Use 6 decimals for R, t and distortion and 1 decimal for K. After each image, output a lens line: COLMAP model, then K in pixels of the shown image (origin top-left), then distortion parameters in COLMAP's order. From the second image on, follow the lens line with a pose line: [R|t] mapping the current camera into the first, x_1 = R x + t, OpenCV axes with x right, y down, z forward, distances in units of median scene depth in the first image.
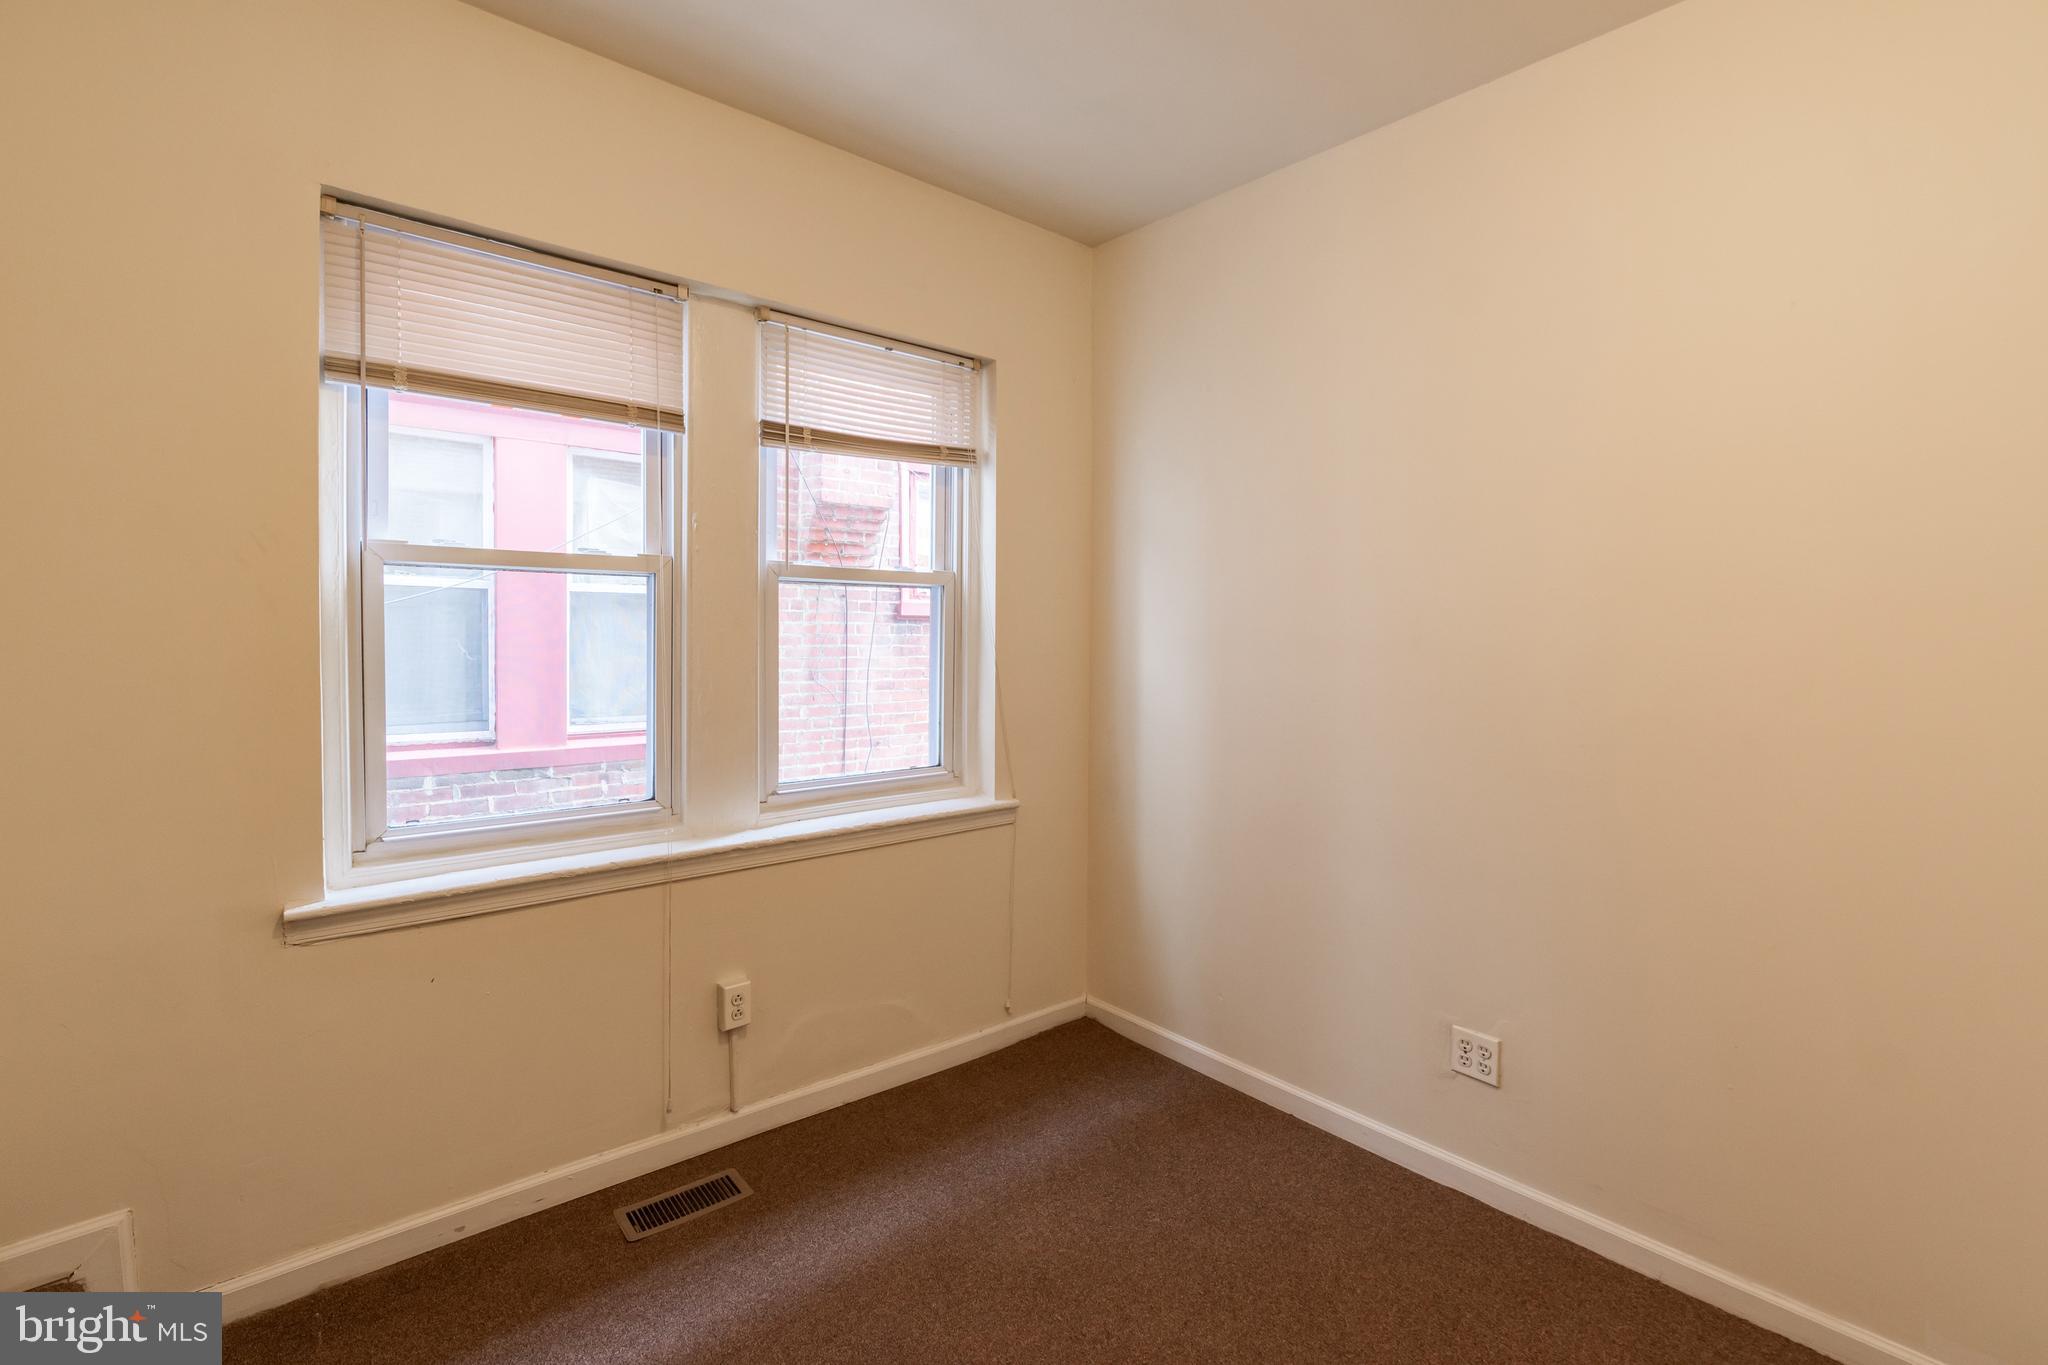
lens RADIAL K [[917.6, 0, 1027.1], [0, 917.6, 650.7], [0, 0, 1]] dist [-0.001692, -0.000115]
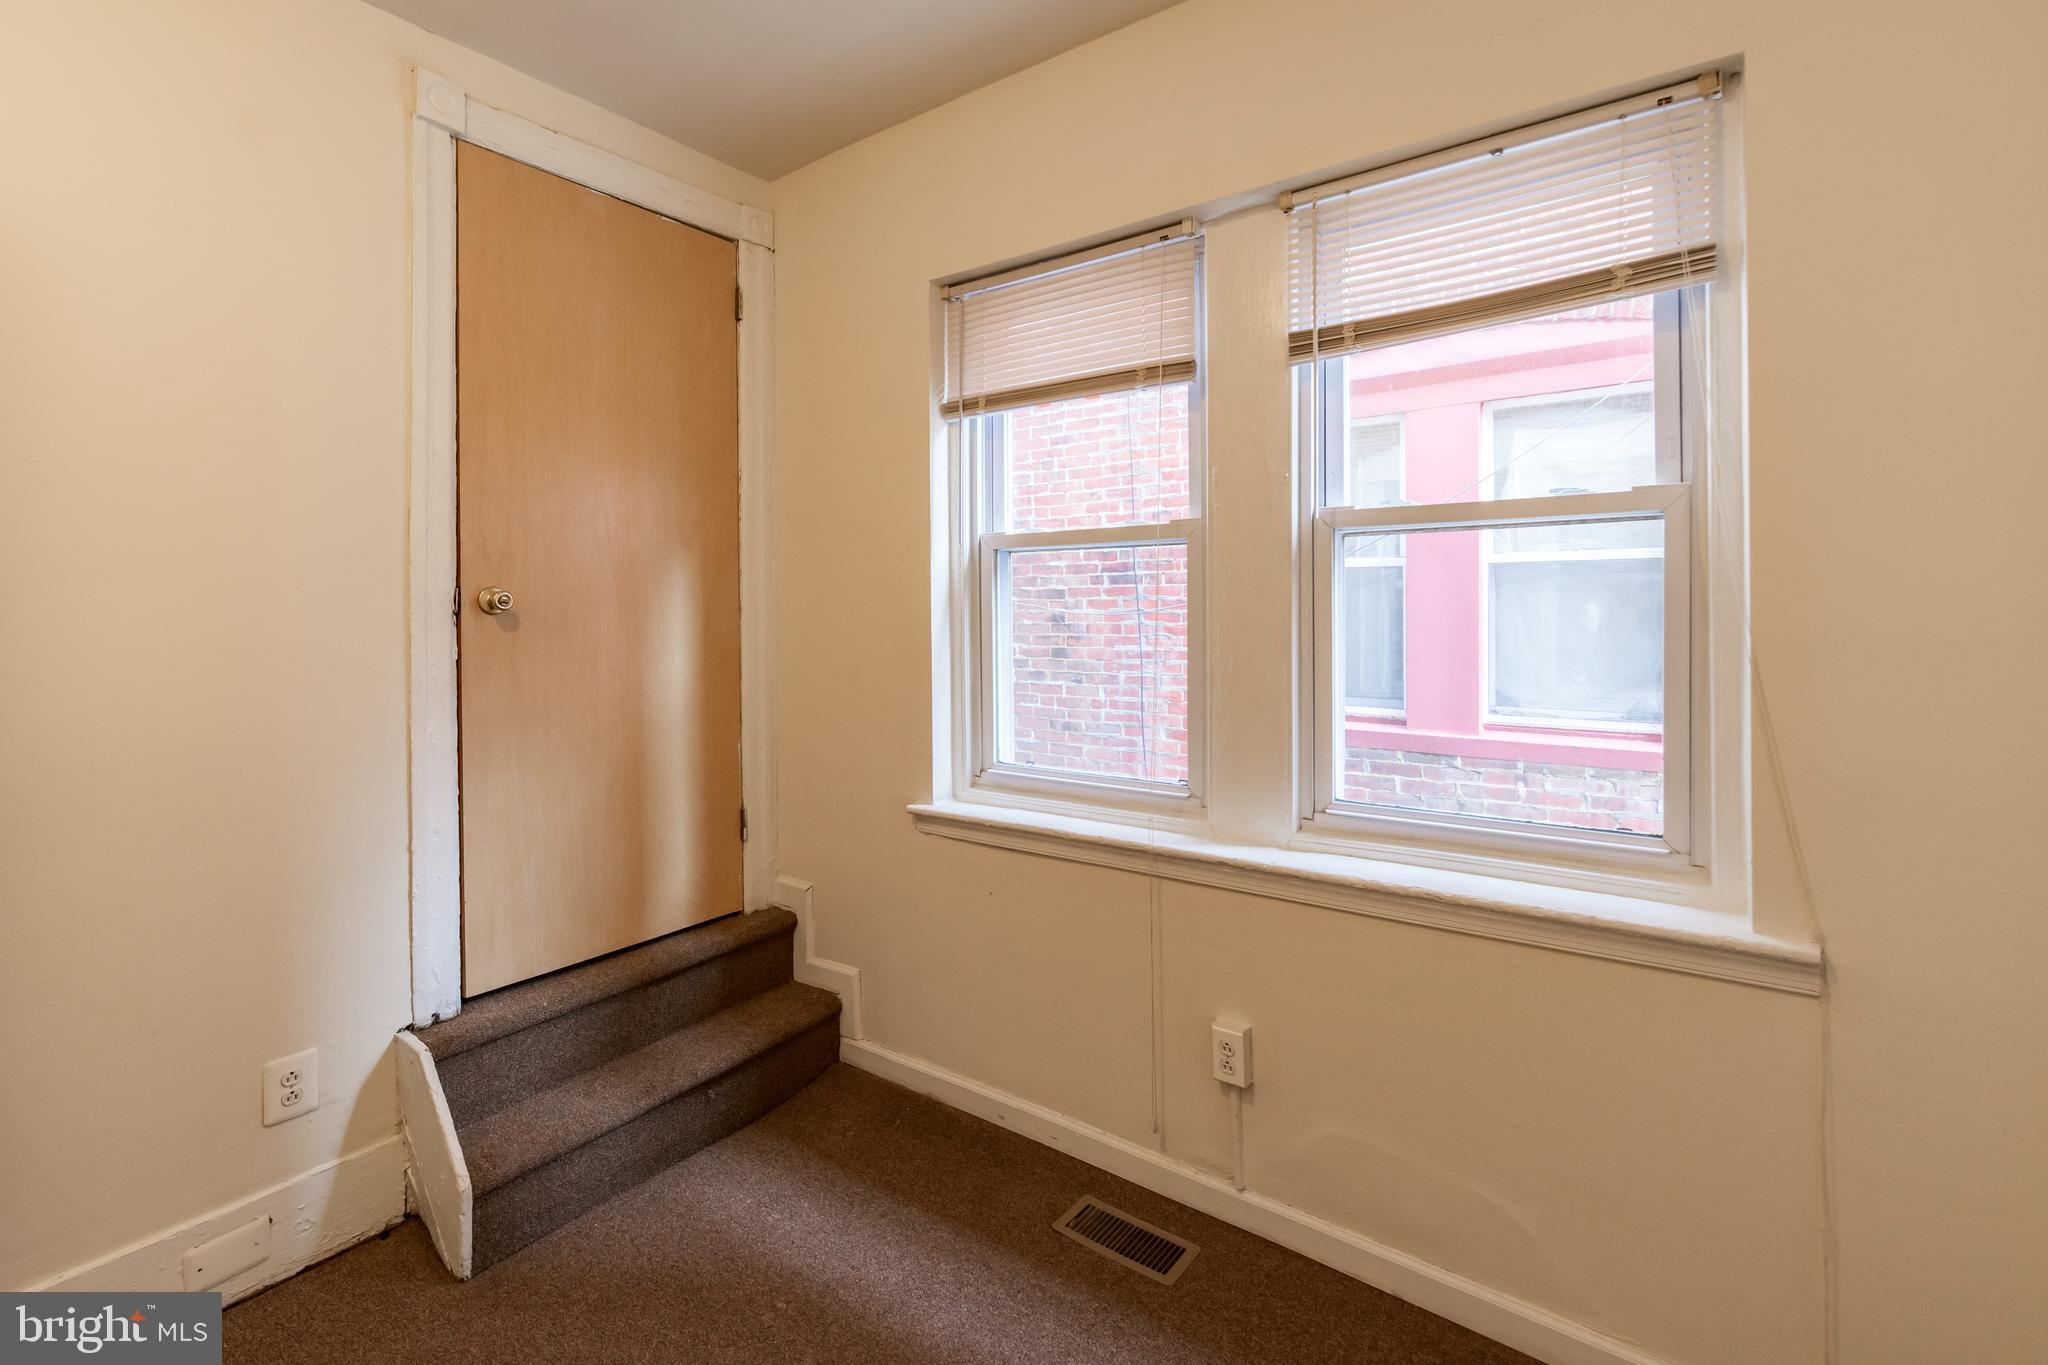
lens RADIAL K [[899.3, 0, 1028.1], [0, 899.3, 605.4], [0, 0, 1]] dist [0.001307, 0.000140]
pose [[0.239916, -0.018257, -0.970622, 0.358540], [-0.014793, 0.999638, -0.022459, 0.004105], [0.970681, 0.019747, 0.239559, 0.522900]]
